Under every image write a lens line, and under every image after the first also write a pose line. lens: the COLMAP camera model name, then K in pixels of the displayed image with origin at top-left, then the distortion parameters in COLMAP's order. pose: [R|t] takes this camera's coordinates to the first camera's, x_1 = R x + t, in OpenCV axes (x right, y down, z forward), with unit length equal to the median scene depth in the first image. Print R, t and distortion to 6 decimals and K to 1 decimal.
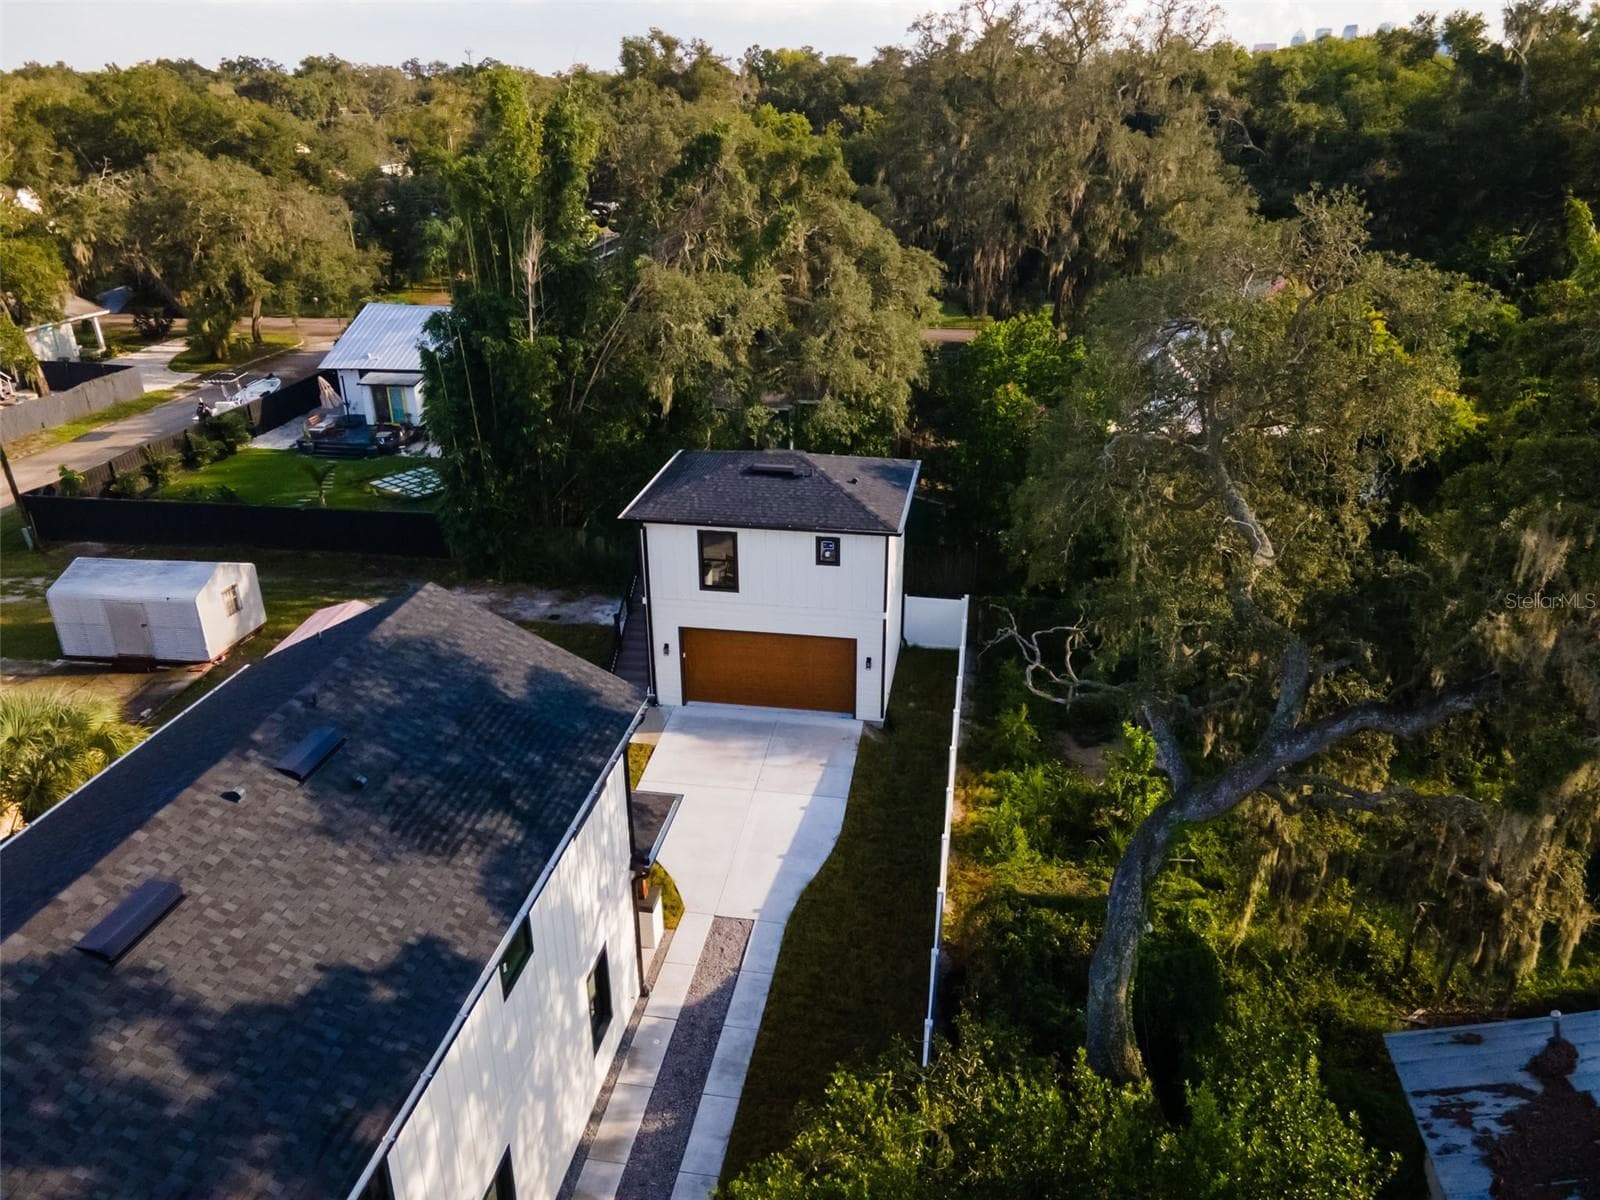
lens RADIAL K [[1156.1, 0, 799.9], [0, 1156.1, 608.4], [0, 0, 1]] dist [0.029938, 0.023276]
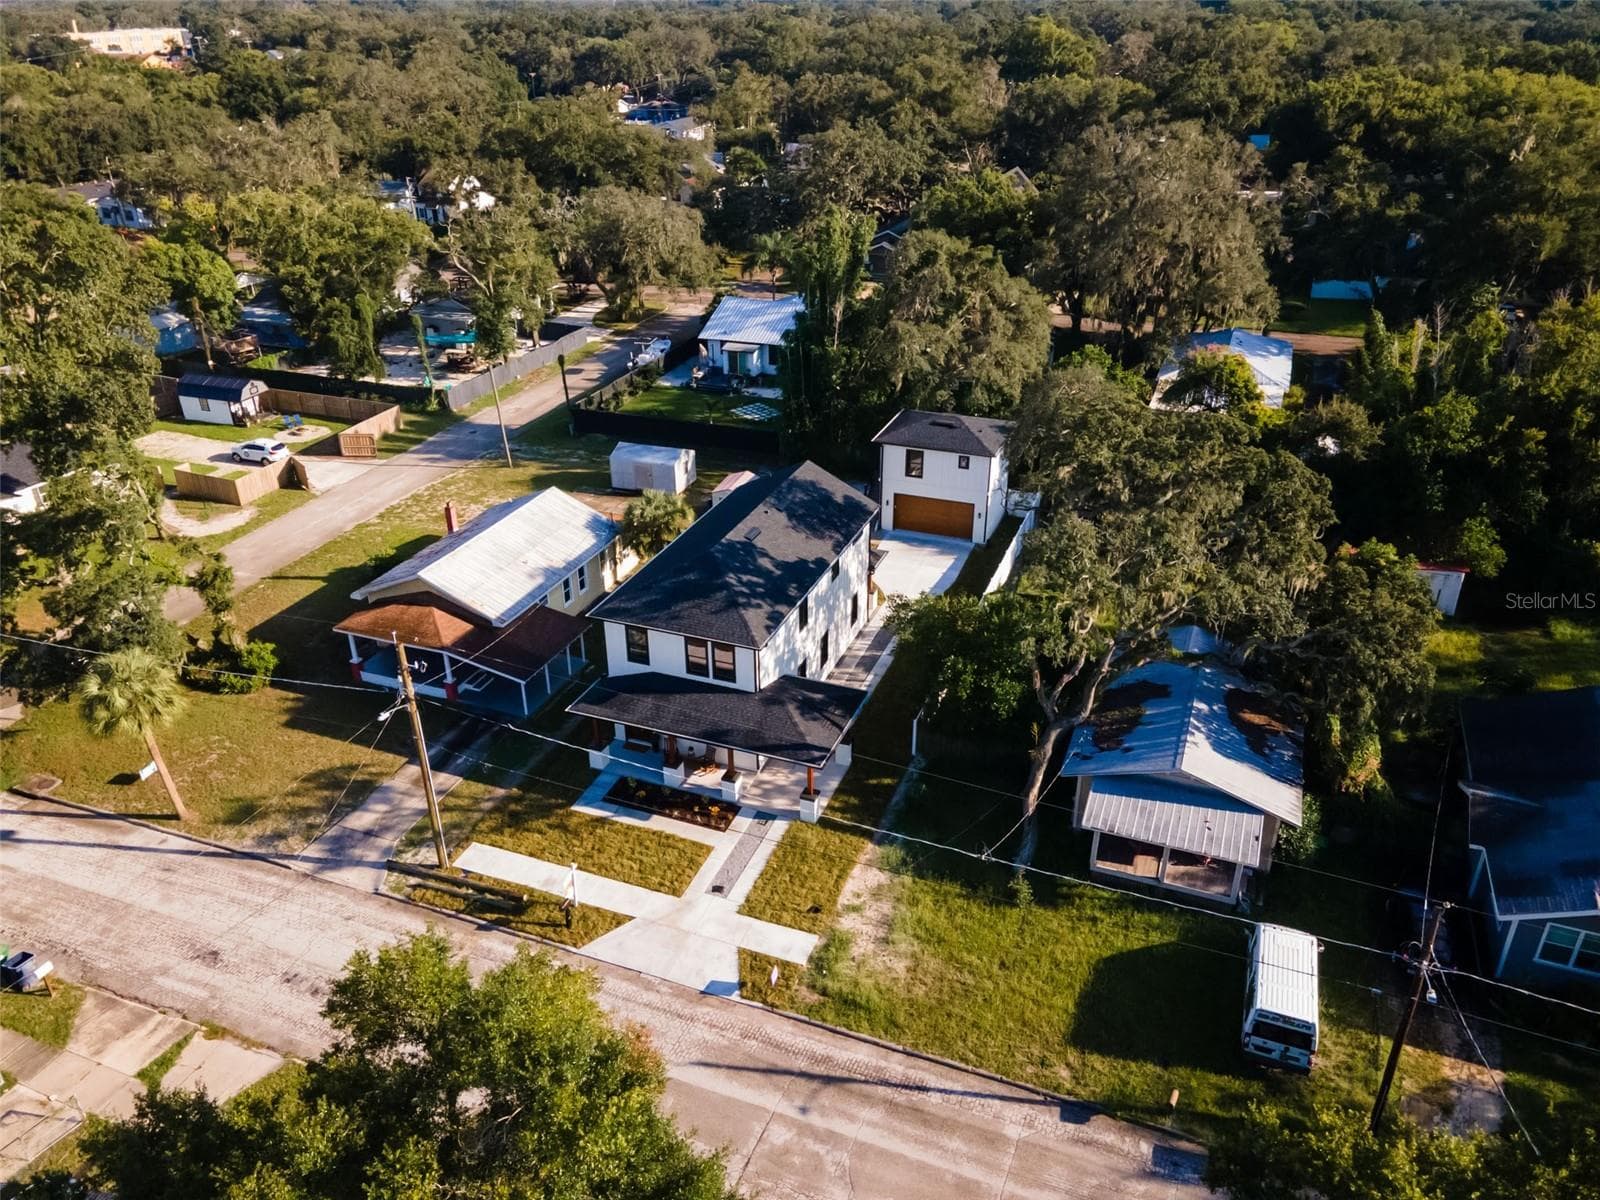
lens RADIAL K [[1156.1, 0, 795.5], [0, 1156.1, 601.6], [0, 0, 1]] dist [0.029938, 0.023276]
pose [[0.977324, 0.096417, -0.188525, 0.126775], [-0.084886, 0.994045, 0.068330, 0.076075], [0.193990, -0.050777, 0.979688, -1.038120]]
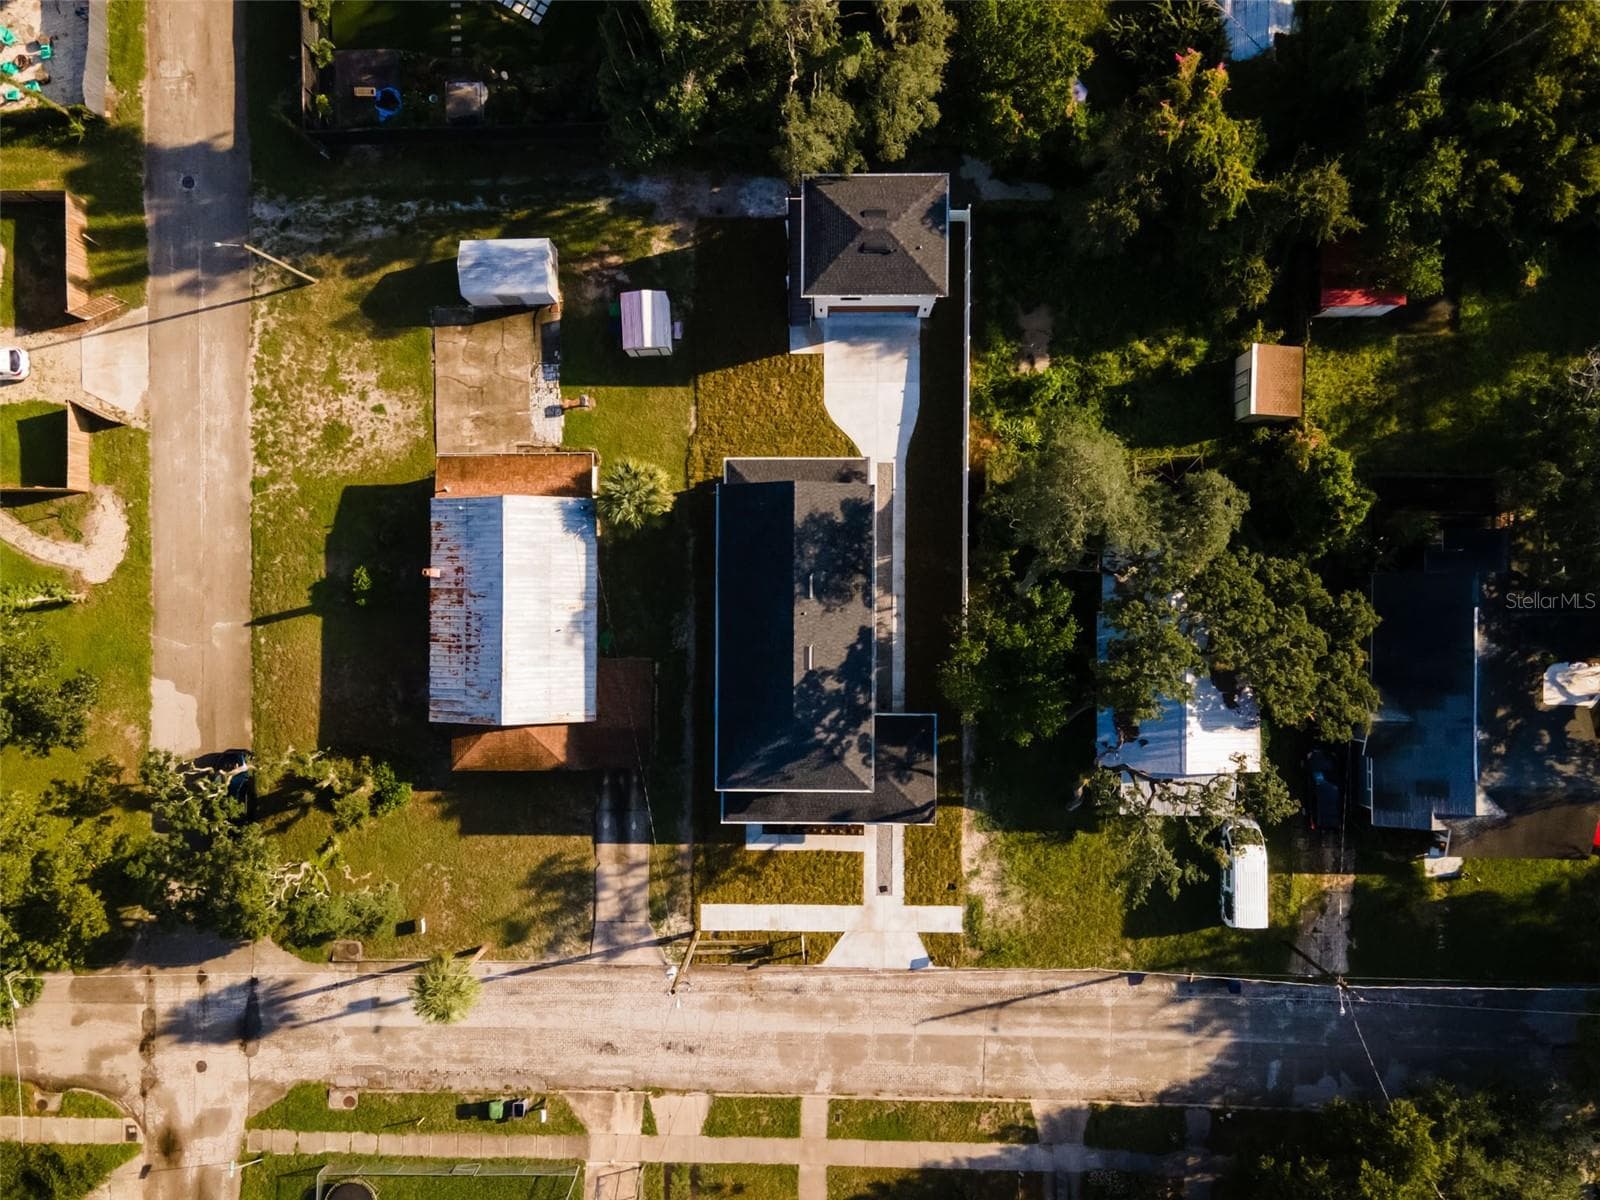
lens RADIAL K [[1156.1, 0, 798.0], [0, 1156.1, 614.8], [0, 0, 1]] dist [0.029938, 0.023276]
pose [[0.986694, -0.161978, -0.014049, -0.185595], [0.081443, 0.417621, 0.904964, -1.348010], [-0.140718, -0.894067, 0.425256, -0.258513]]
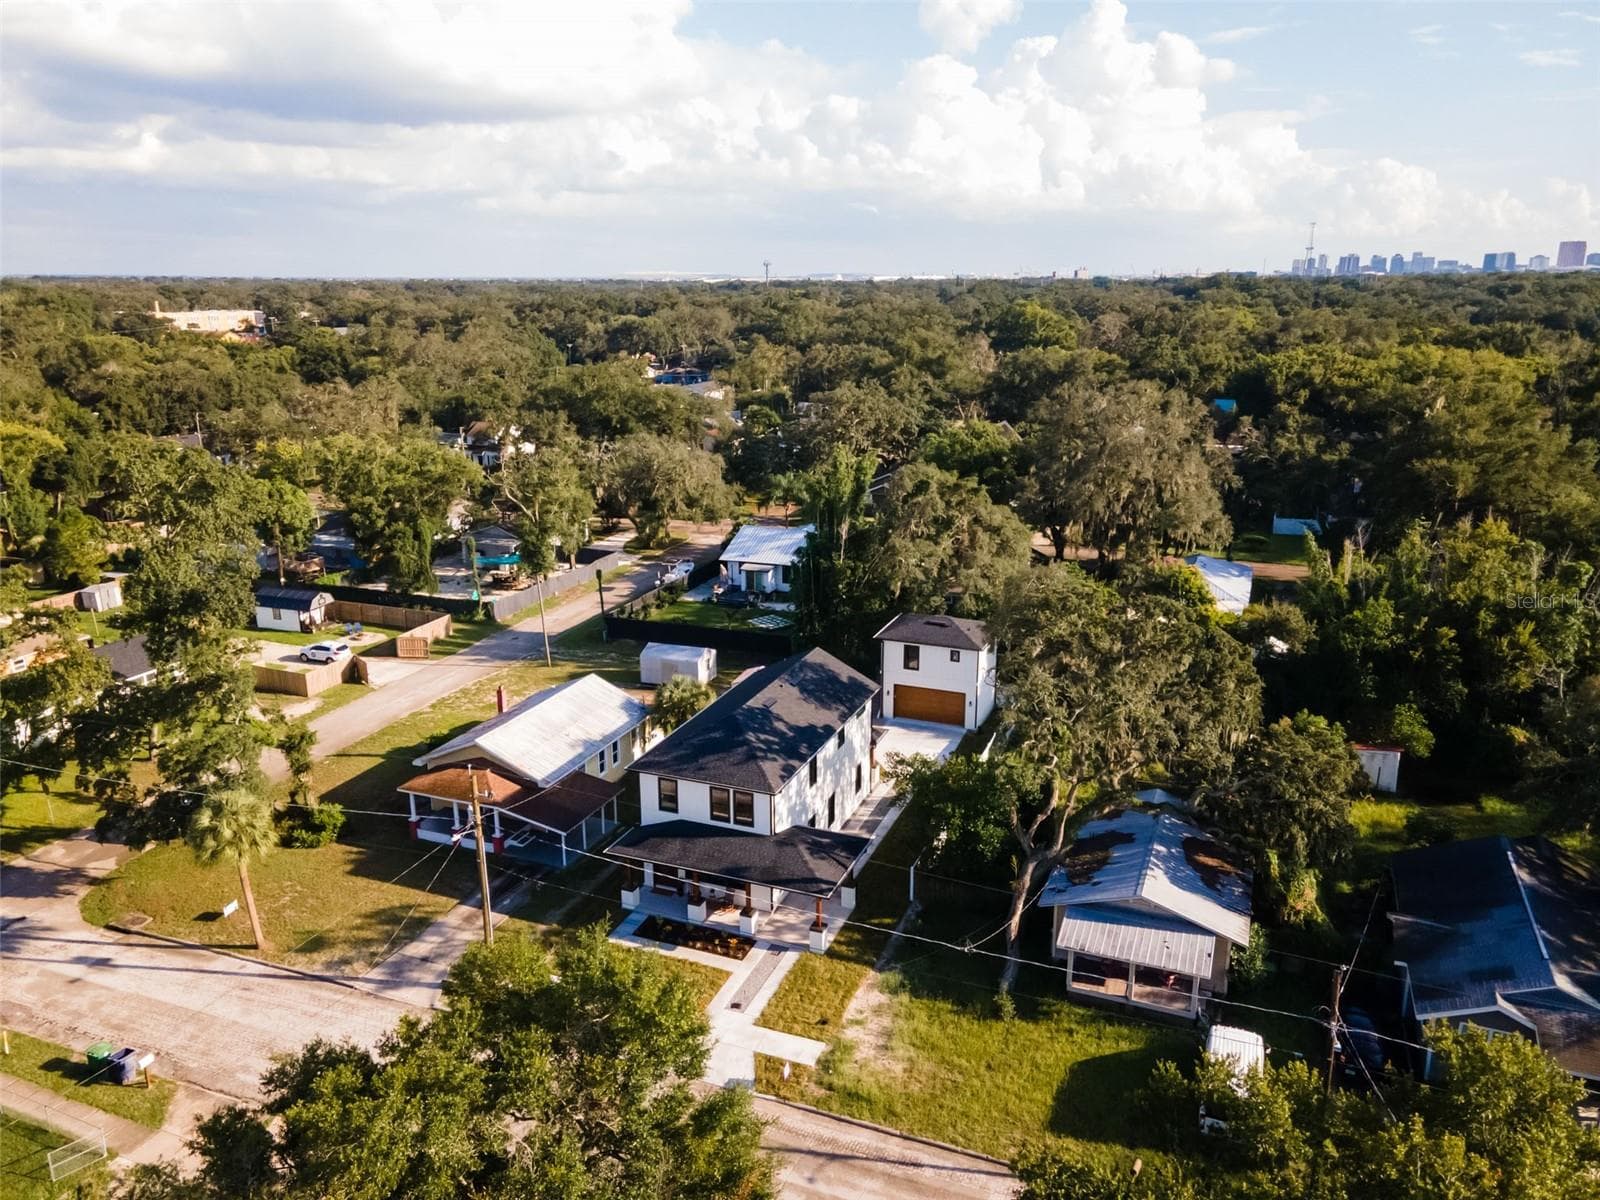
lens RADIAL K [[1156.1, 0, 795.3], [0, 1156.1, 602.6], [0, 0, 1]] dist [0.029938, 0.023276]
pose [[0.975233, 0.061807, -0.212368, 0.175982], [-0.092727, 0.985960, -0.138870, 0.179673], [0.200803, 0.155122, 0.967272, -1.258916]]
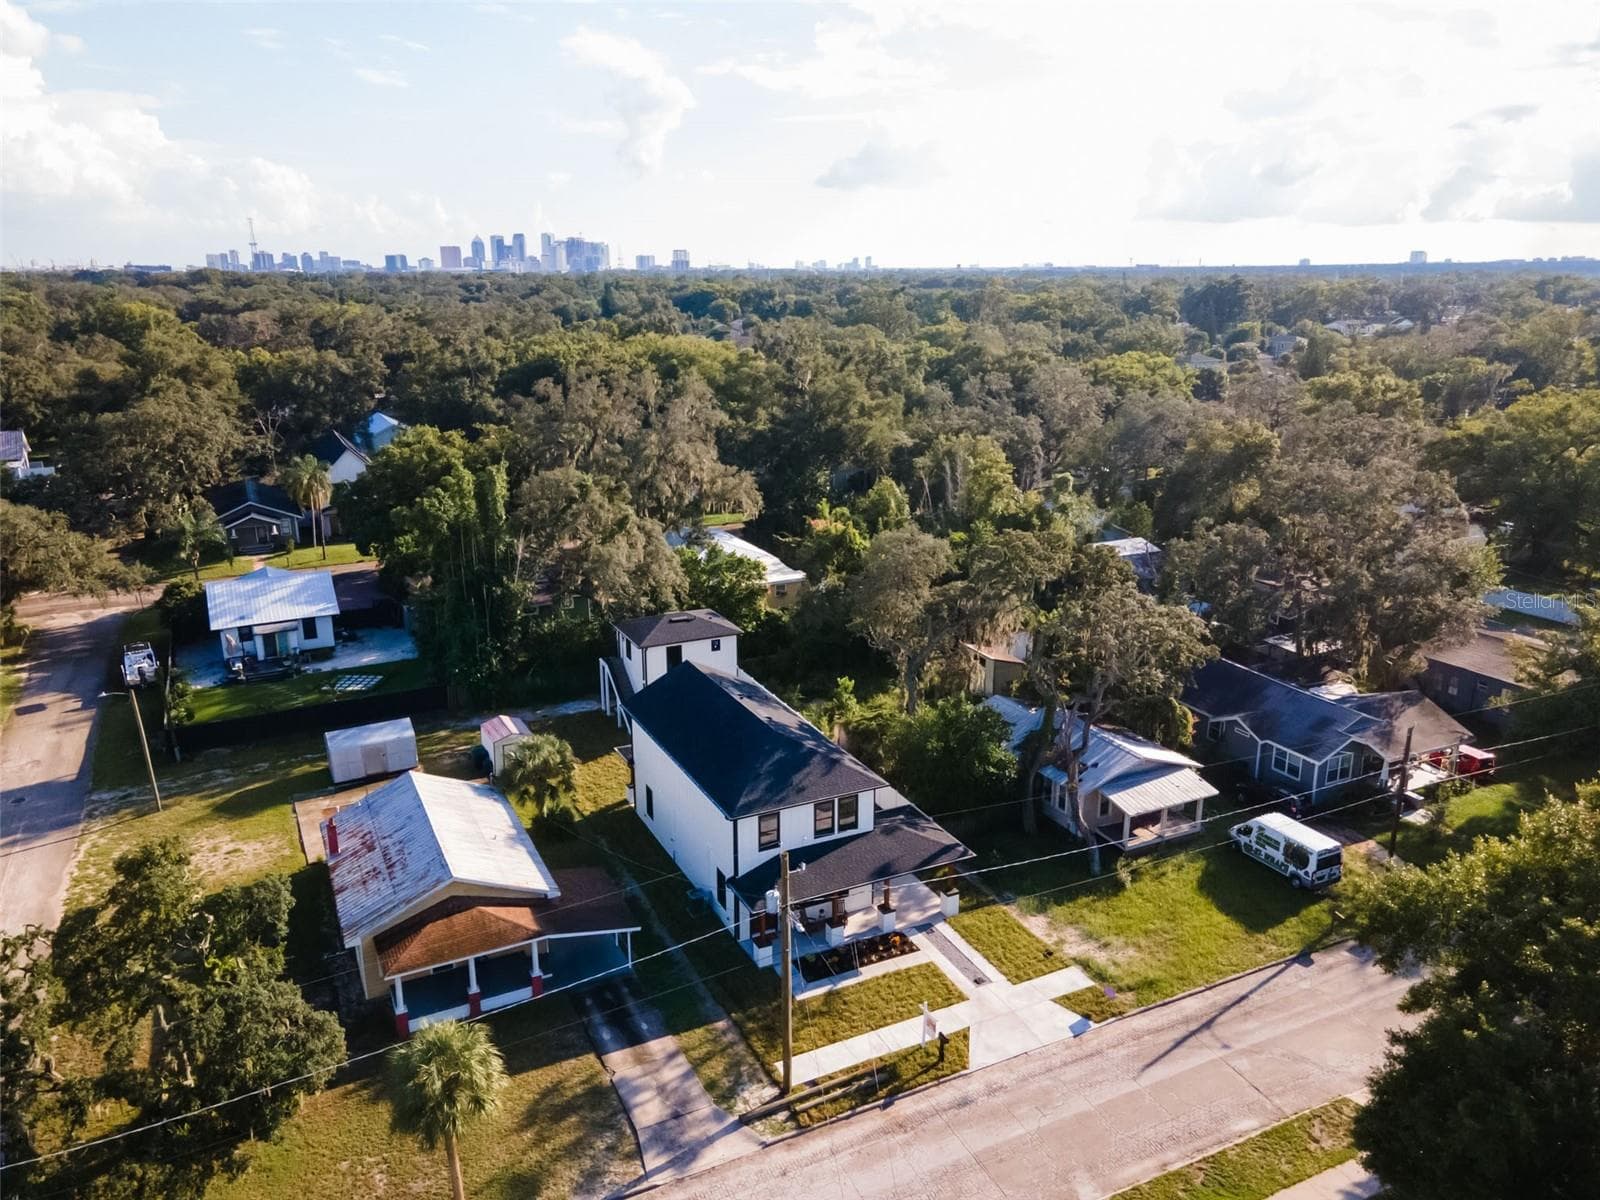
lens RADIAL K [[1156.1, 0, 790.3], [0, 1156.1, 612.7], [0, 0, 1]] dist [0.029938, 0.023276]
pose [[0.815420, -0.162585, 0.555568, -1.032177], [0.238139, 0.968989, -0.065951, 0.072356], [-0.527617, 0.186081, 0.828851, -1.006872]]
